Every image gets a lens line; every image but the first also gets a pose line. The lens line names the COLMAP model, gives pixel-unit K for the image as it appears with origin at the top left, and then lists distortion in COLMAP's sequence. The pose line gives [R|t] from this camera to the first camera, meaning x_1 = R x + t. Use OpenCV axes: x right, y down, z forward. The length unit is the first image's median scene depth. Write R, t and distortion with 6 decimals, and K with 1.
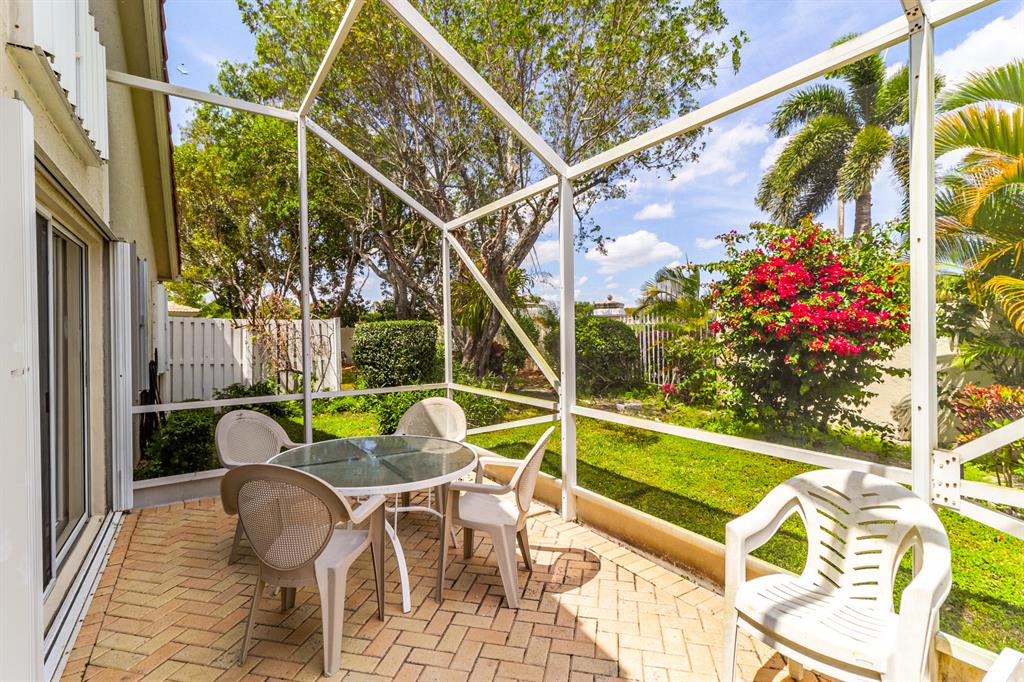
lens RADIAL K [[477.8, 0, 510.1], [0, 477.8, 334.5], [0, 0, 1]] dist [0.005483, 0.000846]
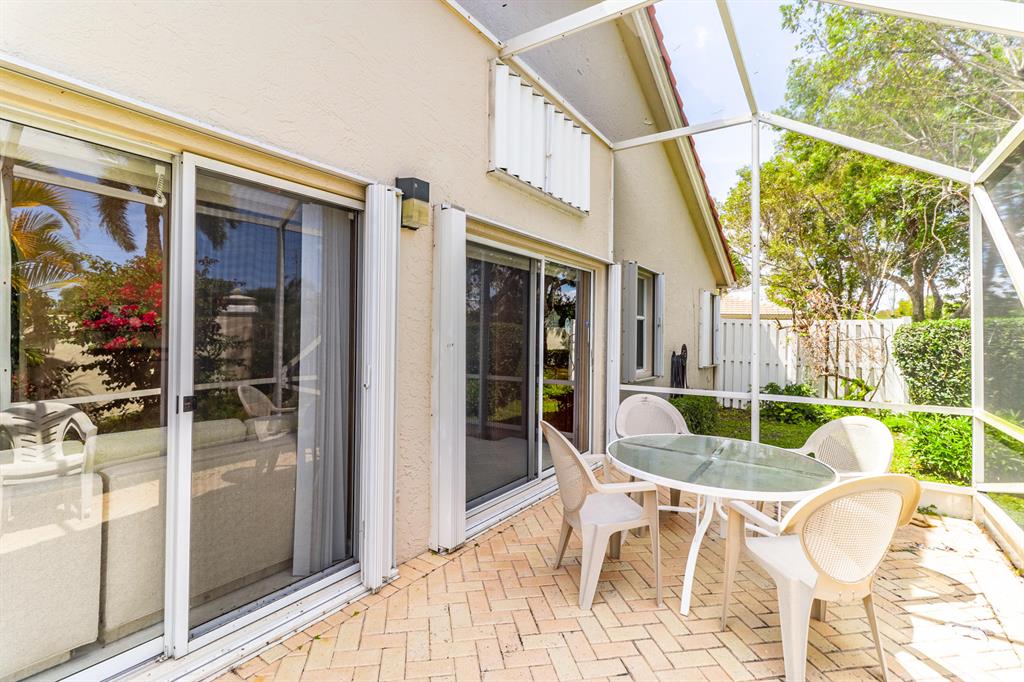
lens RADIAL K [[477.8, 0, 510.1], [0, 477.8, 334.5], [0, 0, 1]] dist [0.005483, 0.000846]
pose [[0.378339, 0.013982, -0.925562, 0.163005], [-0.018713, 0.999797, 0.007454, 0.002136], [0.925478, 0.014500, 0.378524, 0.087274]]
